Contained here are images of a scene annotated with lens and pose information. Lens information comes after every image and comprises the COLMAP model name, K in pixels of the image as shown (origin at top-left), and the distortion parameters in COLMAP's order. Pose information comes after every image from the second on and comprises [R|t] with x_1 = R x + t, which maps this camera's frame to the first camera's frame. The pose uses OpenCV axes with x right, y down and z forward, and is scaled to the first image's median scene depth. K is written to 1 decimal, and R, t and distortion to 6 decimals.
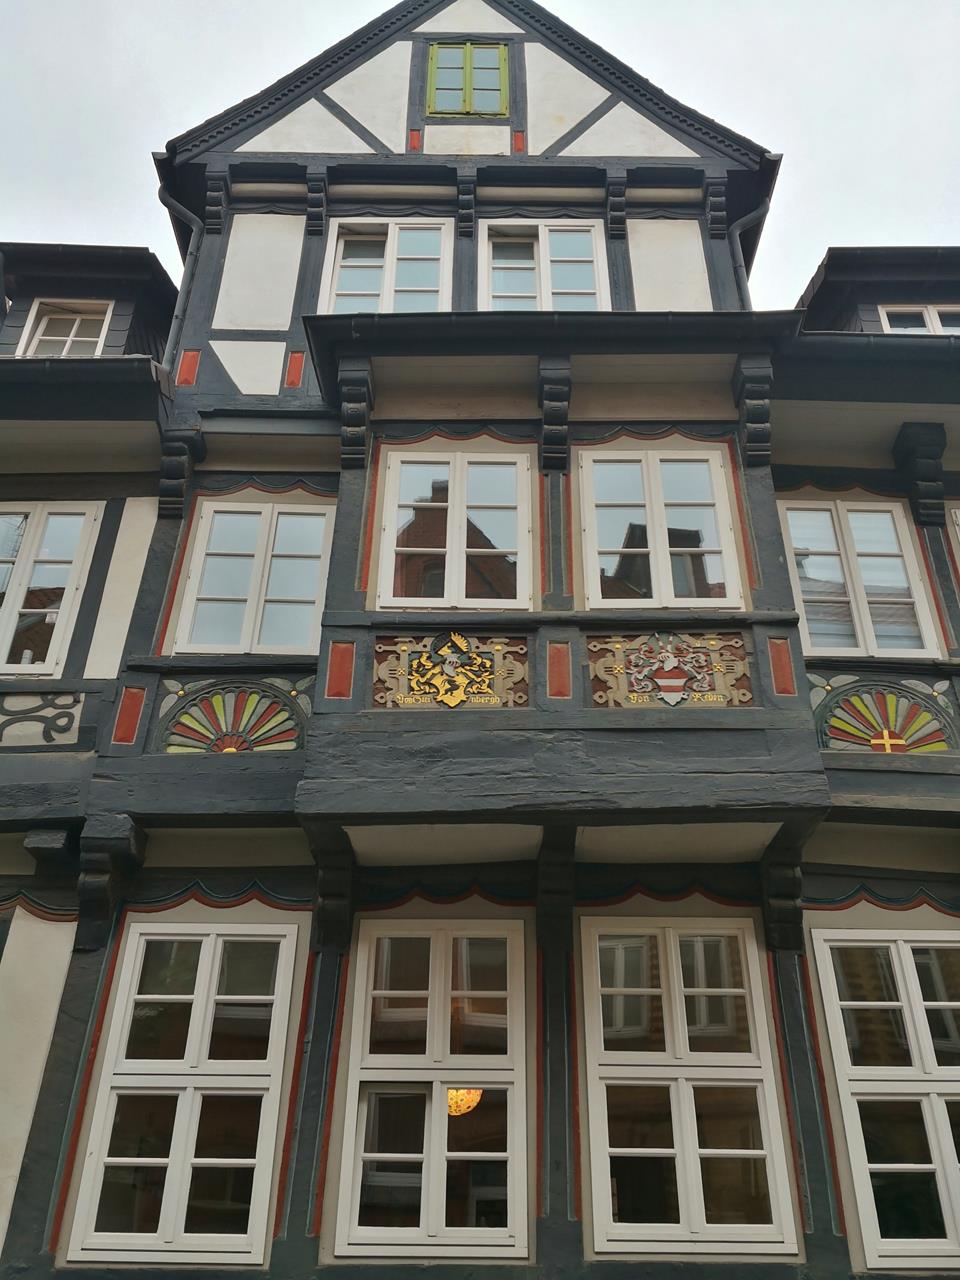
lens RADIAL K [[1014.6, 0, 480.0], [0, 1014.6, 640.0], [0, 0, 1]] dist [-0.008549, -0.012872]
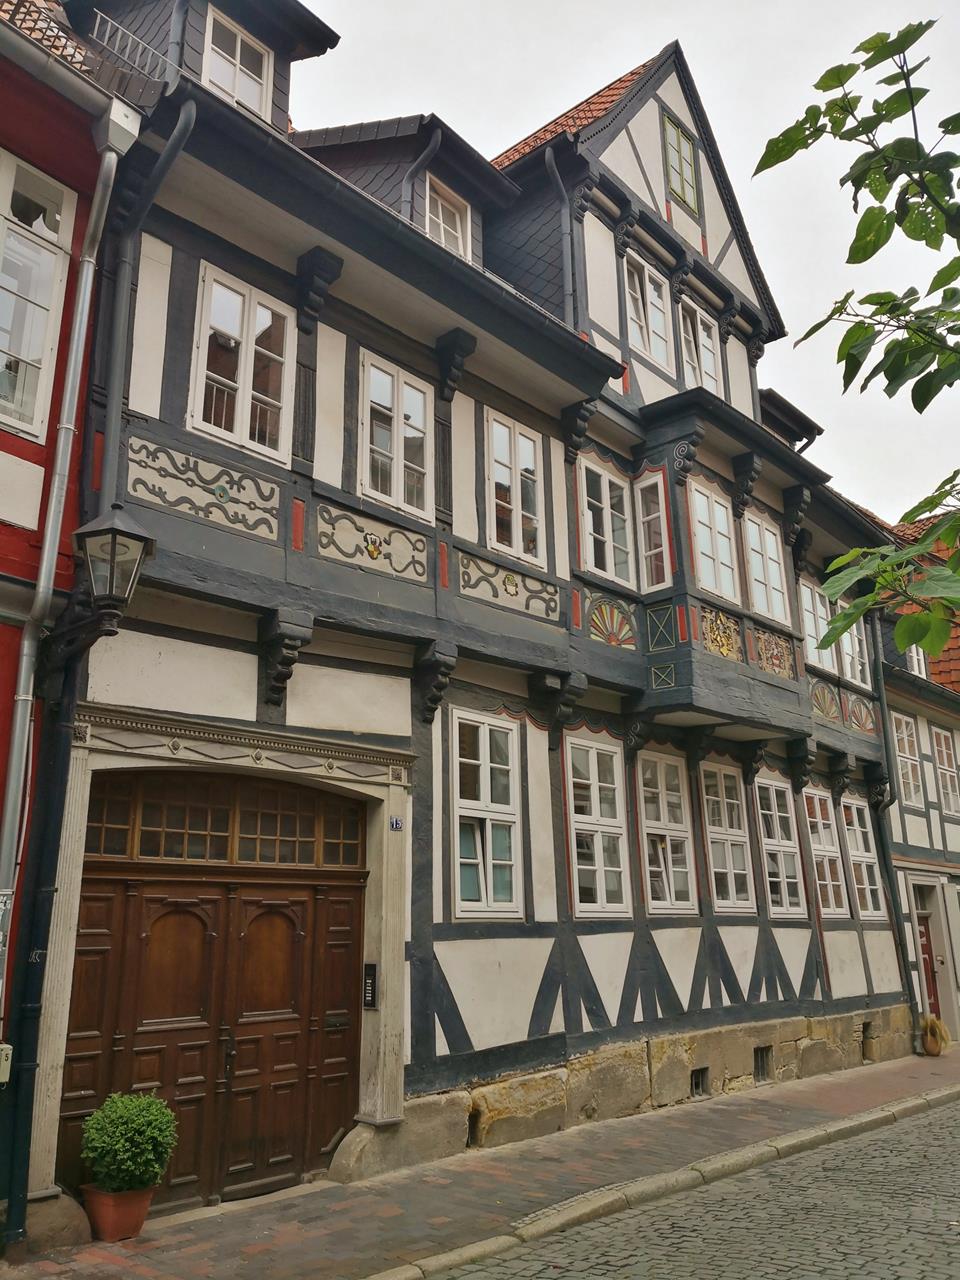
lens RADIAL K [[945.0, 0, 480.0], [0, 945.0, 640.0], [0, 0, 1]] dist [-0.003932, -0.004592]
pose [[0.696608, 0.198025, 0.689582, -1.468662], [-0.374317, 0.920285, 0.113856, 0.007832], [-0.612066, -0.337435, 0.715201, 0.020262]]
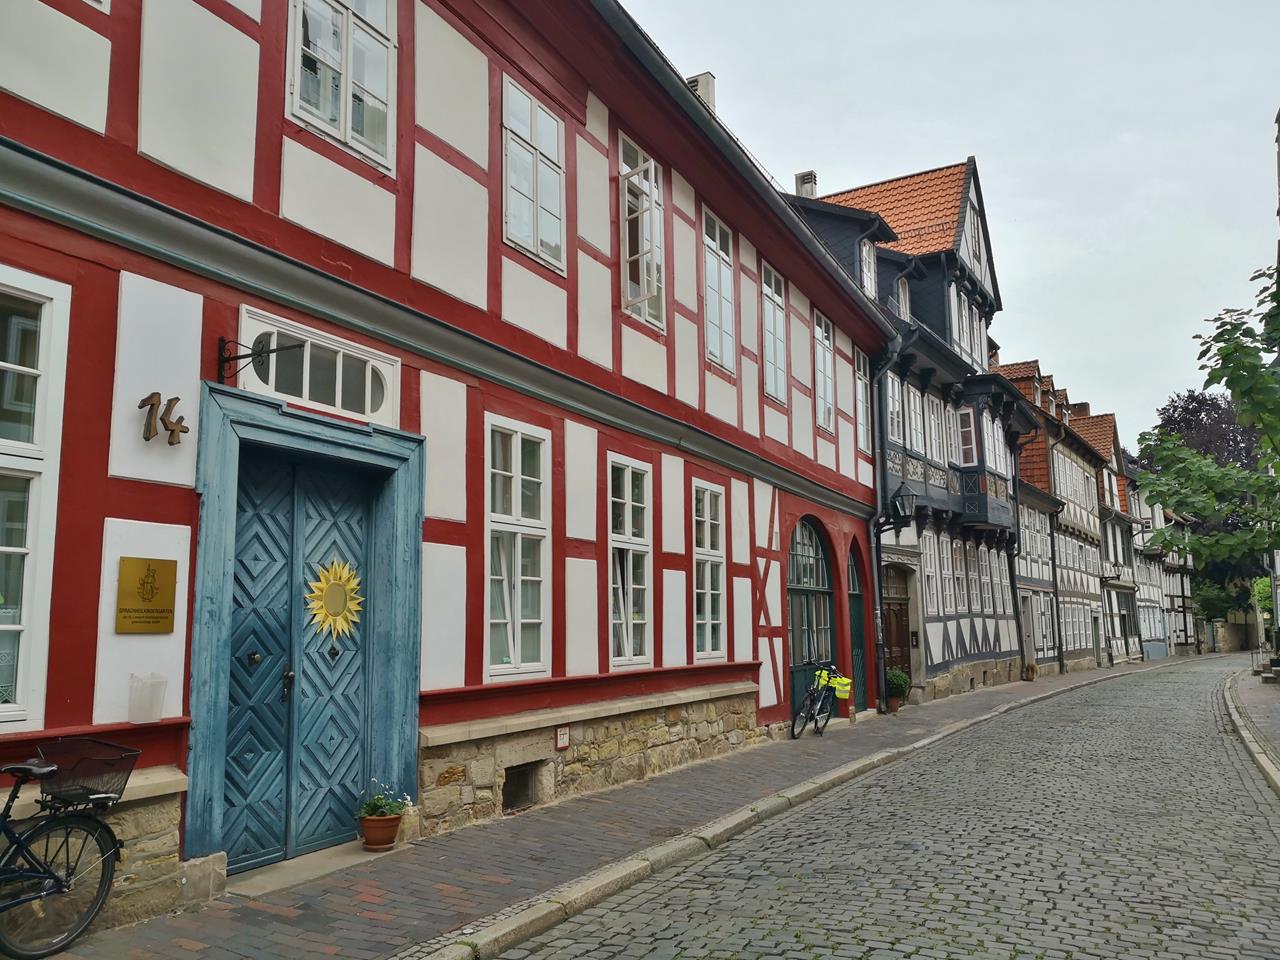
lens RADIAL K [[1014.6, 0, 640.0], [0, 1014.6, 480.0], [0, 0, 1]] dist [-0.008549, -0.012872]
pose [[0.510937, 0.104993, 0.853182, -3.894841], [-0.435366, 0.887411, 0.151518, 0.007825], [-0.741215, -0.448863, 0.499121, 0.034051]]
